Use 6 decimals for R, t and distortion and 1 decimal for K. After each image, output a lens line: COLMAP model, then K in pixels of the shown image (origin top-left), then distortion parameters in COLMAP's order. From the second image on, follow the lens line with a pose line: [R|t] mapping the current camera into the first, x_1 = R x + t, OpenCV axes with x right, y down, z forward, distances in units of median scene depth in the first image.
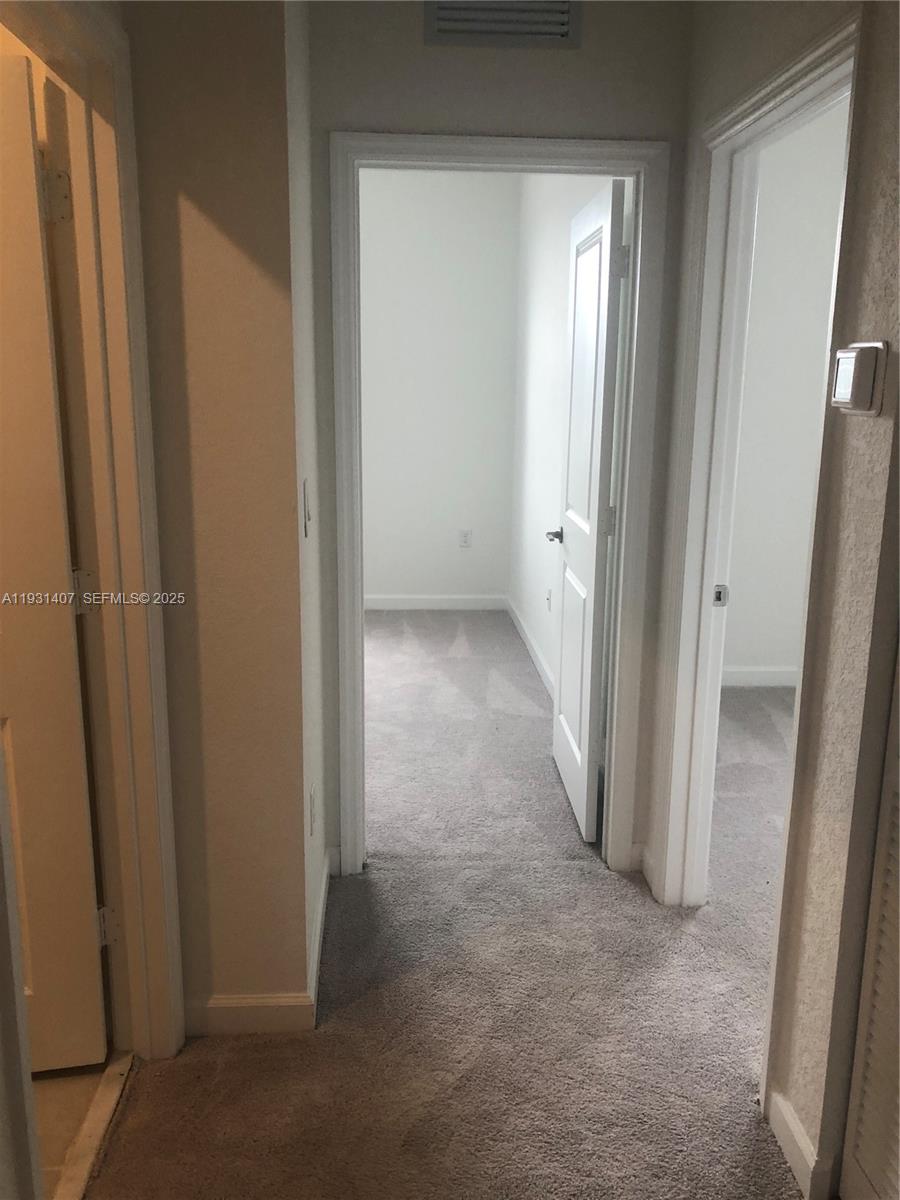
lens RADIAL K [[976.7, 0, 450.0], [0, 976.7, 600.0], [0, 0, 1]] dist [0.012308, -0.013855]
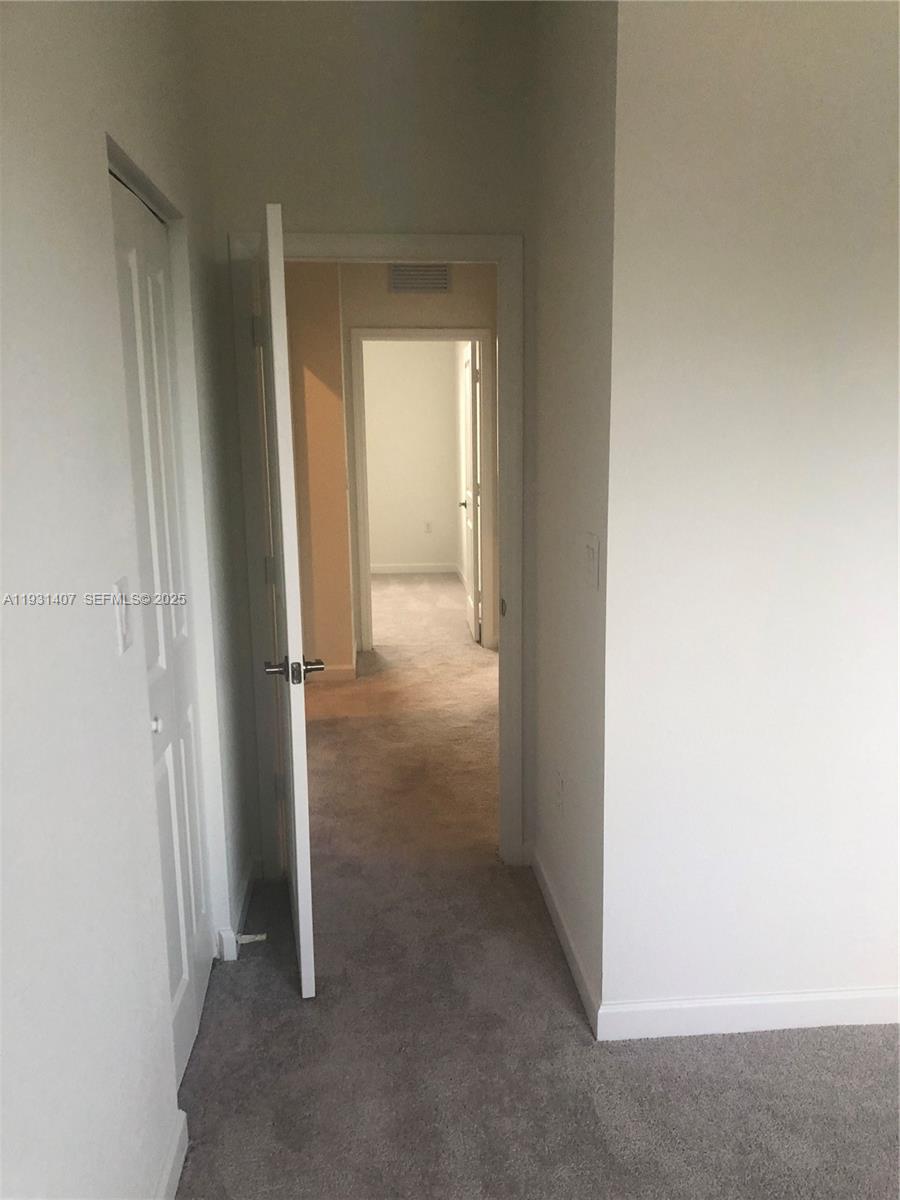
lens RADIAL K [[976.7, 0, 450.0], [0, 976.7, 600.0], [0, 0, 1]] dist [0.012308, -0.013855]
pose [[0.999516, -0.029863, 0.008739, 0.072386], [0.030217, 0.998589, -0.043678, 0.268781], [-0.007422, 0.043920, 0.999007, -1.226653]]
